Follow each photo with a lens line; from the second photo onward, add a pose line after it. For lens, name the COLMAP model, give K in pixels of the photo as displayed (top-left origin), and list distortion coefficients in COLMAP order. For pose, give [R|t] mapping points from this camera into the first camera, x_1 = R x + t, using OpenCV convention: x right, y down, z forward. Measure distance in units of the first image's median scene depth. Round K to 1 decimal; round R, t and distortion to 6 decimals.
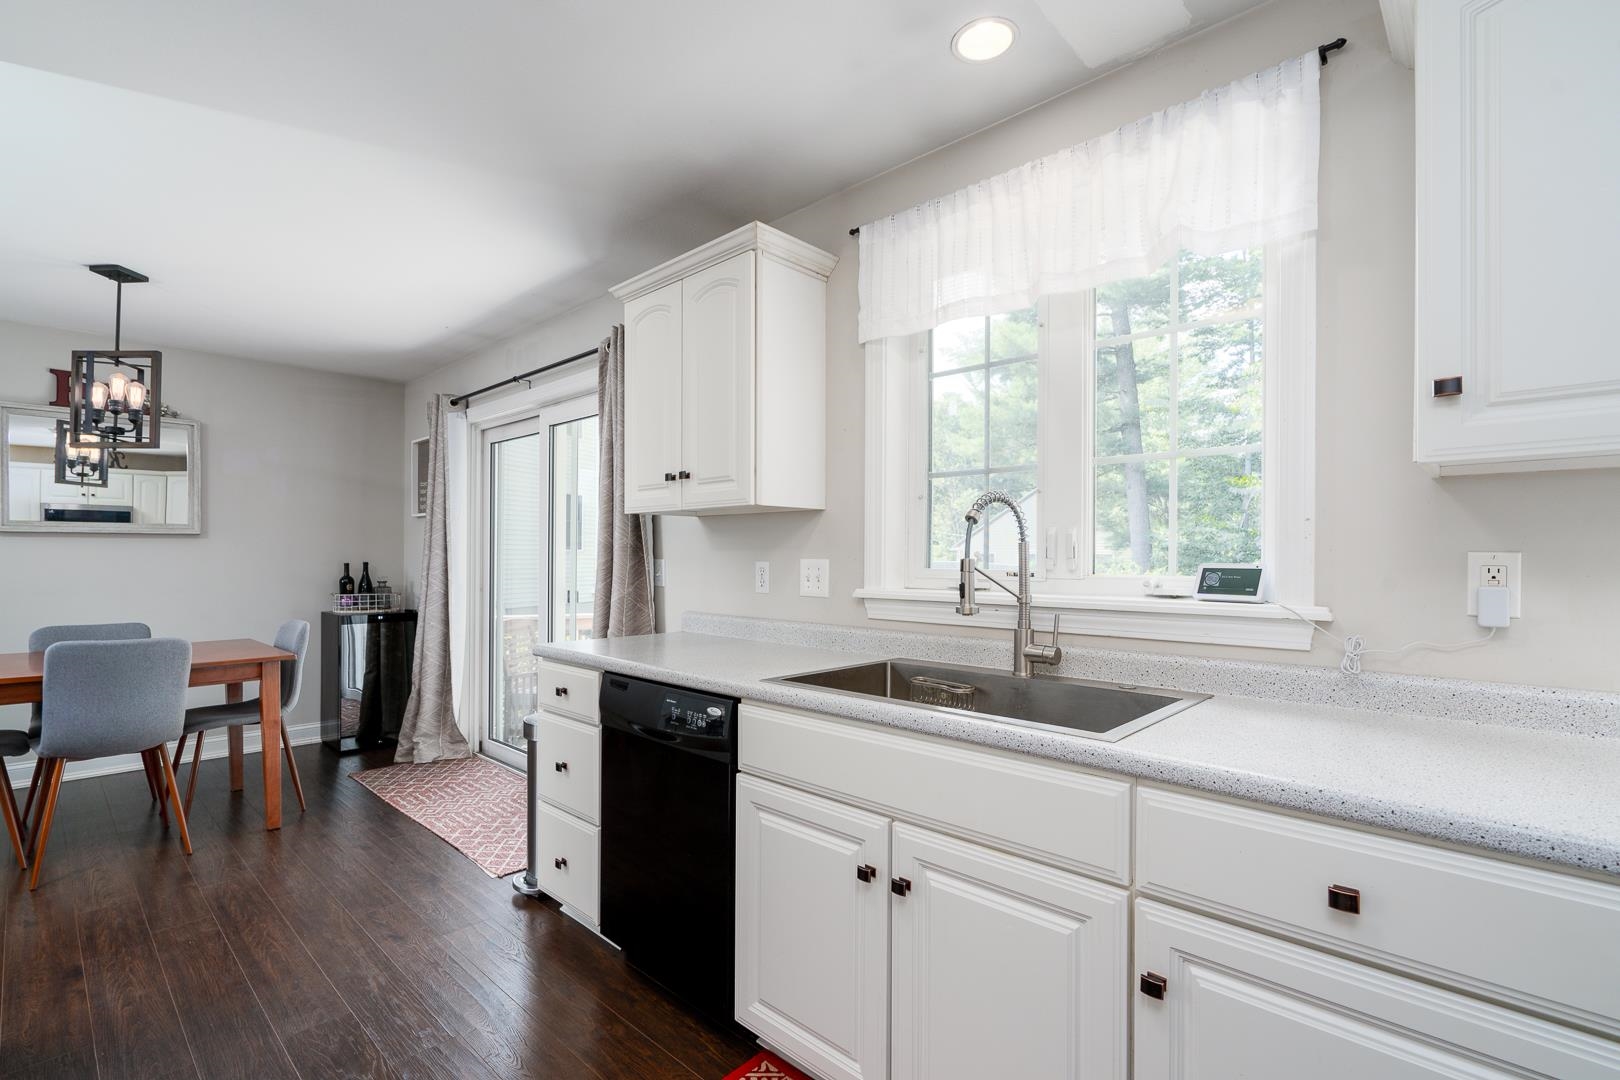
lens RADIAL K [[735.3, 0, 804.7], [0, 735.3, 555.9], [0, 0, 1]] dist [0.000067, 0.000040]
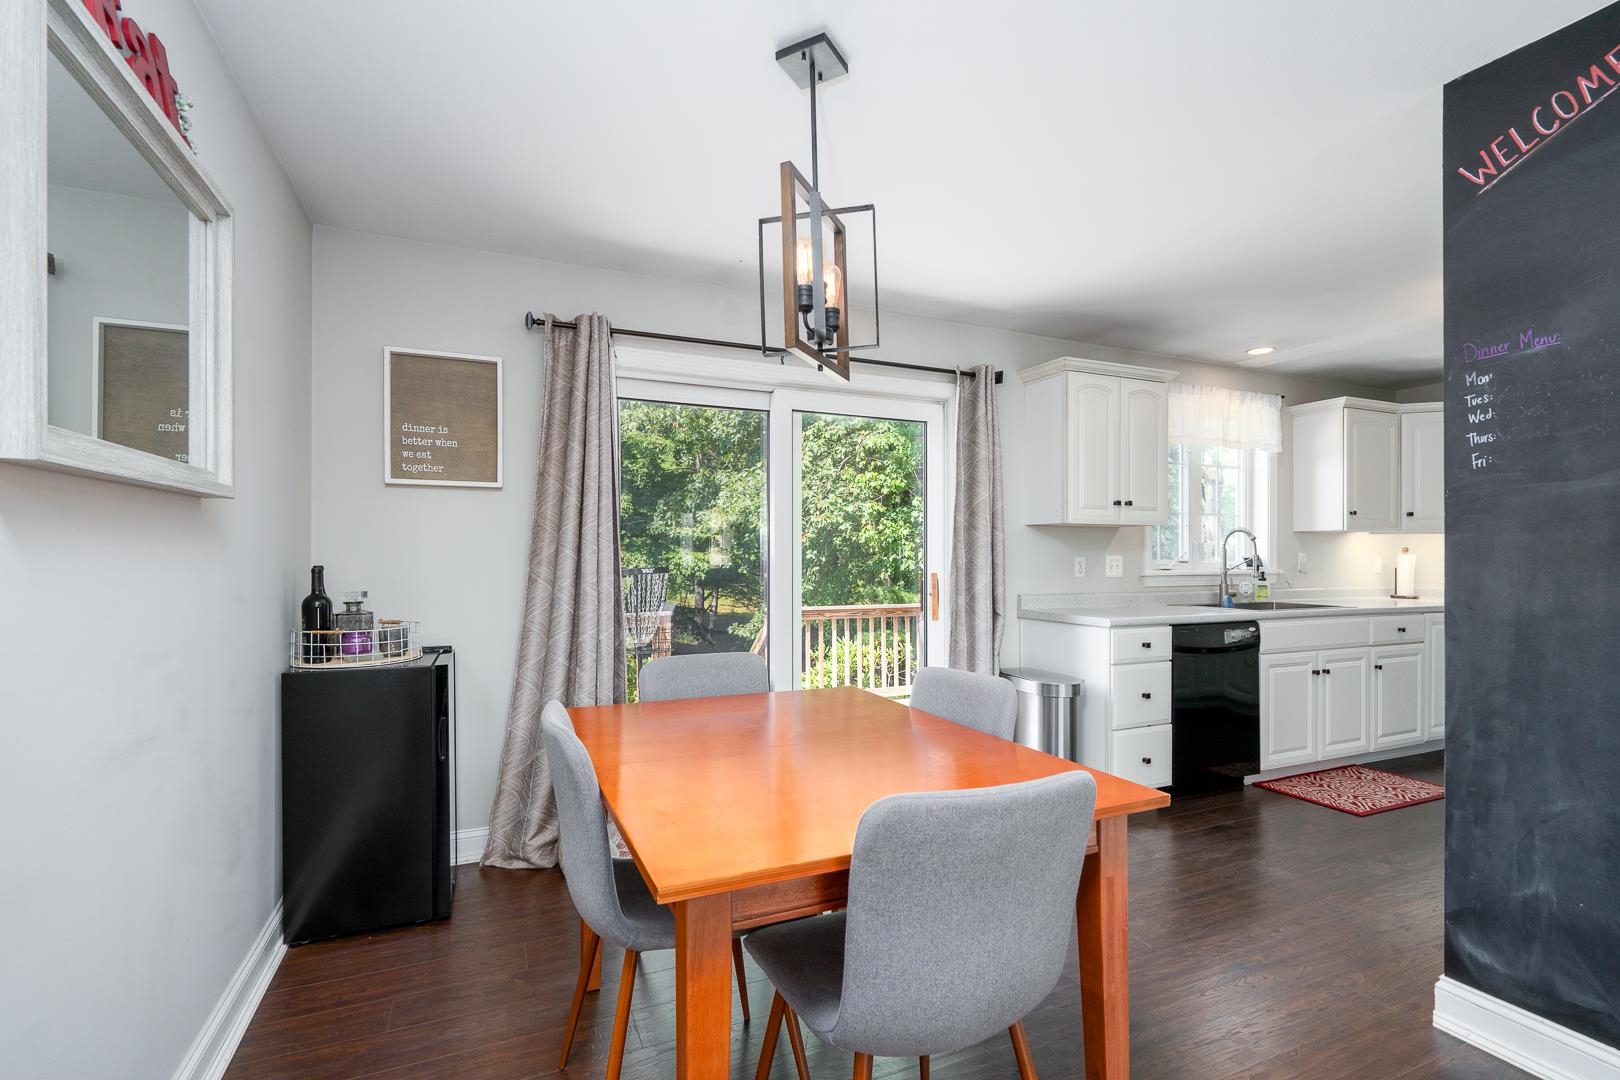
lens RADIAL K [[735.3, 0, 804.7], [0, 735.3, 555.9], [0, 0, 1]] dist [0.000067, 0.000040]
pose [[0.394719, -0.000939, 0.918801, -1.875155], [0.000256, 1.000000, 0.000912, 0.003269], [-0.918802, -0.000125, 0.394719, 0.999201]]
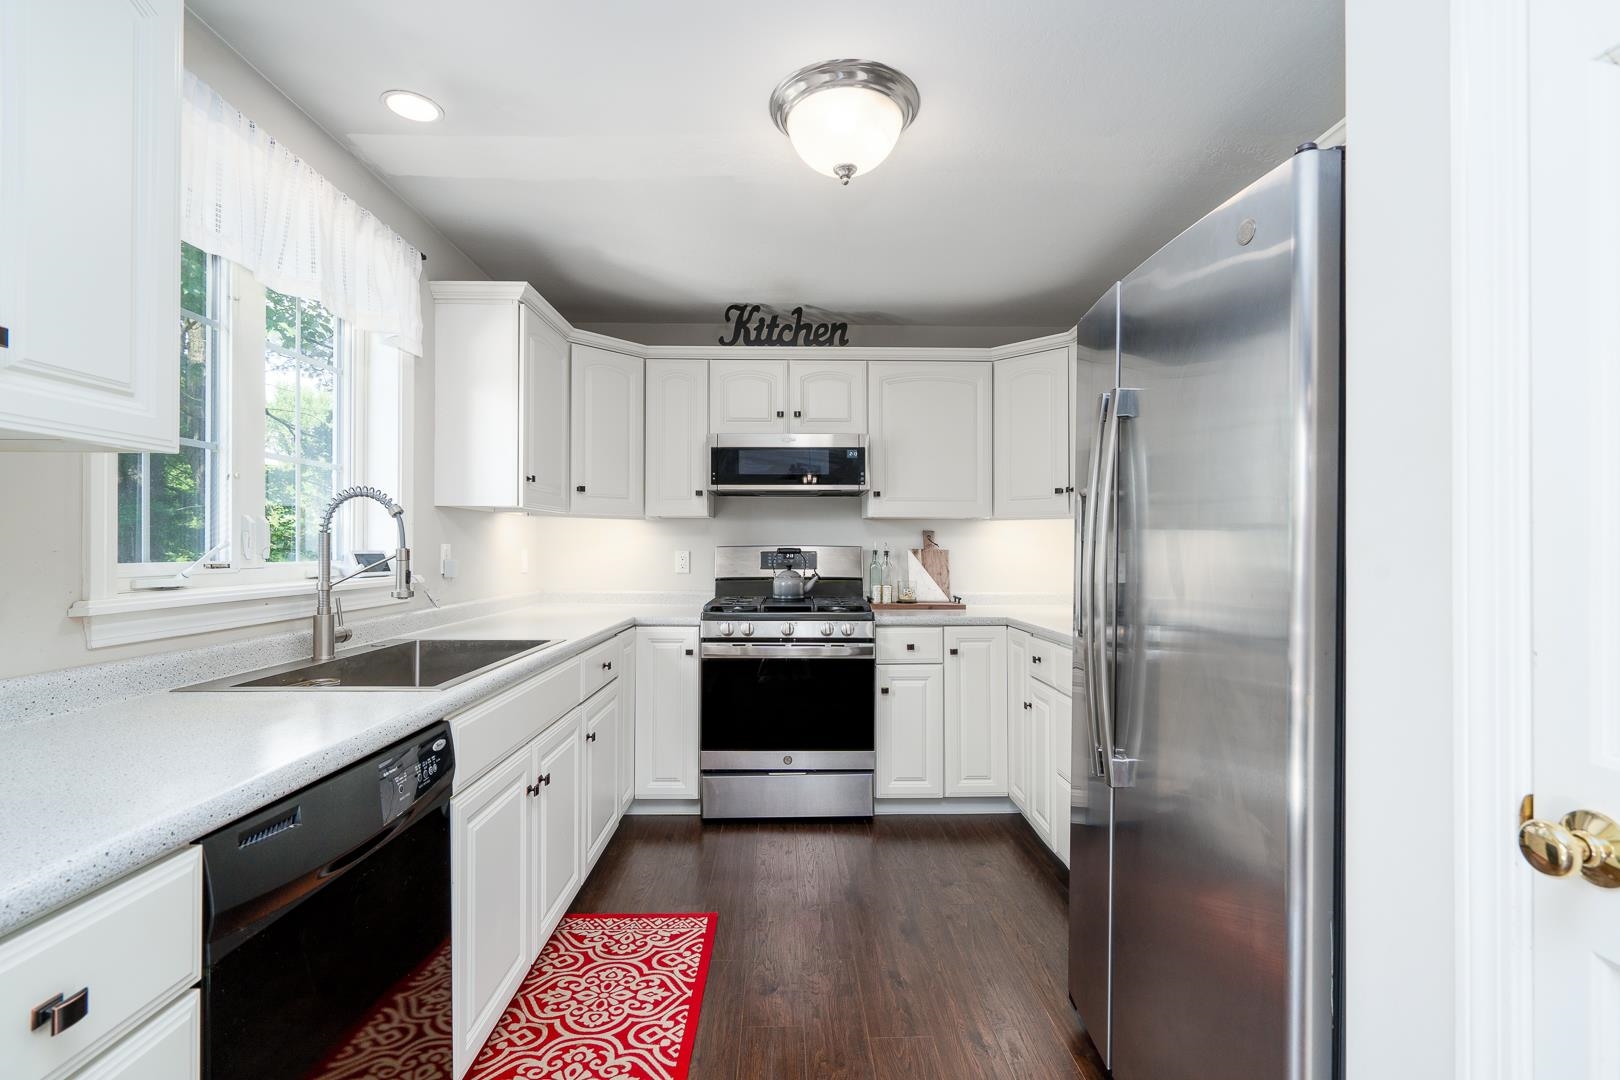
lens RADIAL K [[734.5, 0, 810.0], [0, 734.5, 540.0], [0, 0, 1]] dist [-0.001603, -0.000315]
pose [[-0.703103, 0.003502, 0.711080, -0.715434], [-0.001312, 0.999980, -0.006221, -0.002356], [-0.711087, -0.005307, -0.703084, 0.948473]]
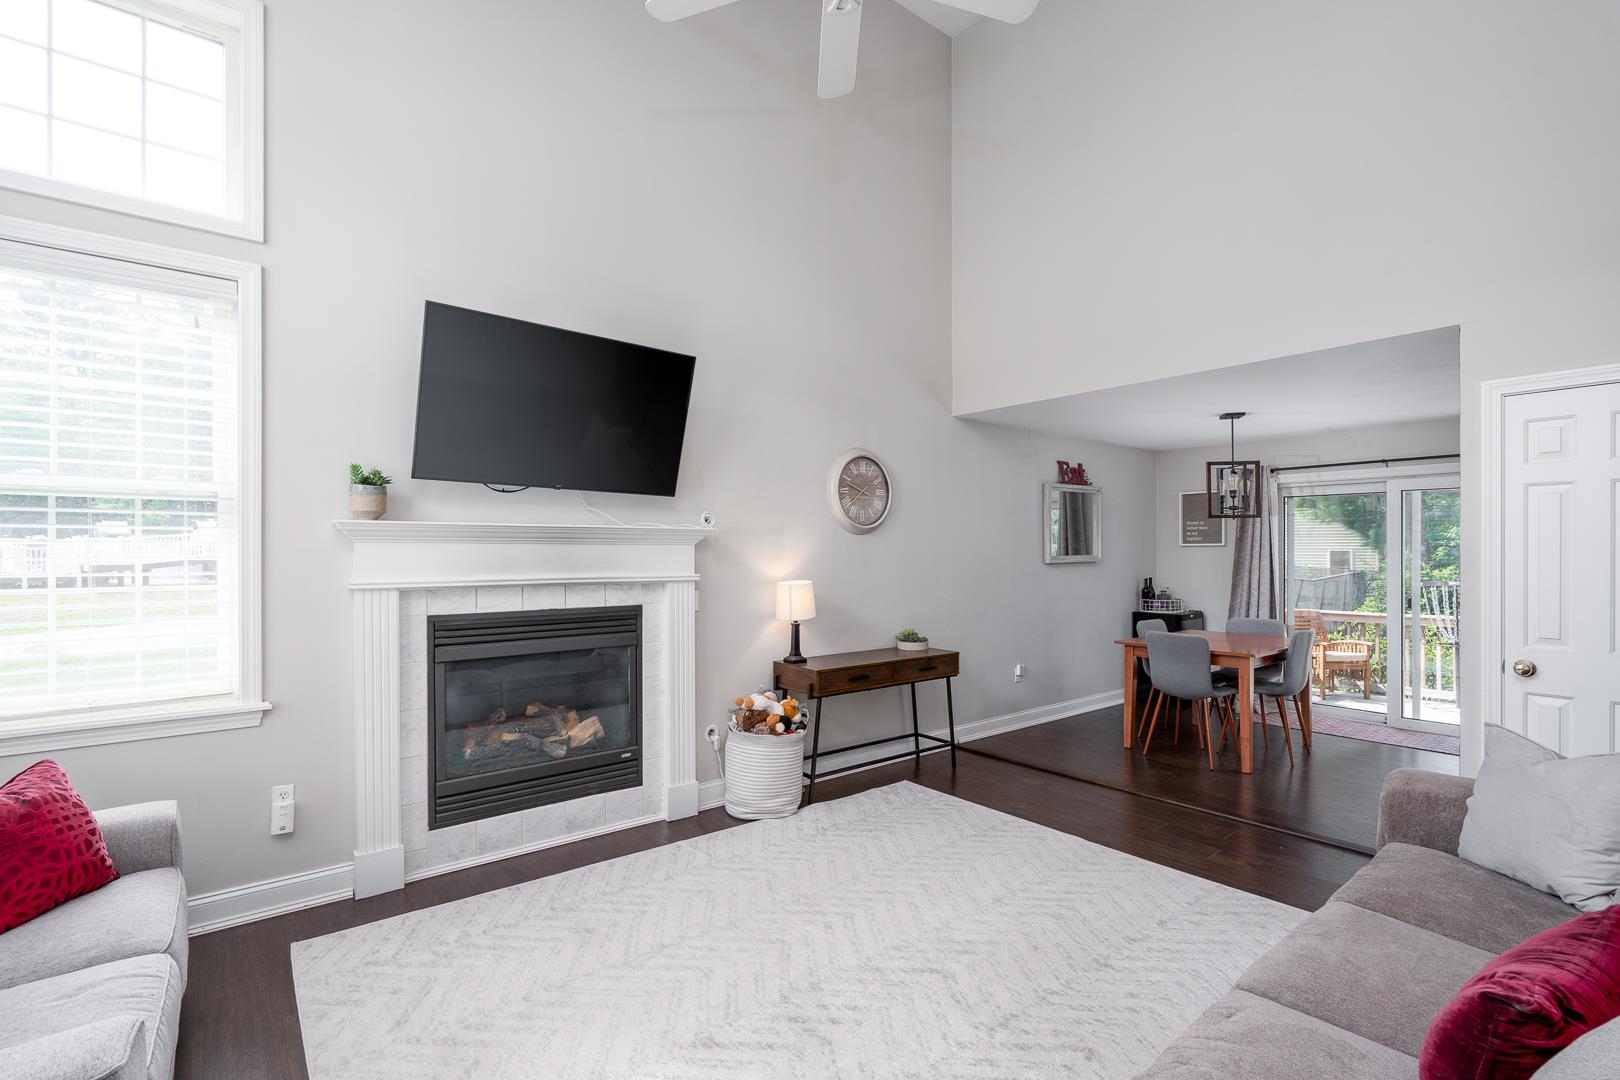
lens RADIAL K [[735.3, 0, 804.7], [0, 735.3, 555.9], [0, 0, 1]] dist [0.000067, 0.000040]
pose [[0.989242, -0.003543, -0.146243, -2.140372], [0.003936, 0.999989, 0.002393, -0.081125], [0.146233, -0.002943, 0.989246, -1.086434]]
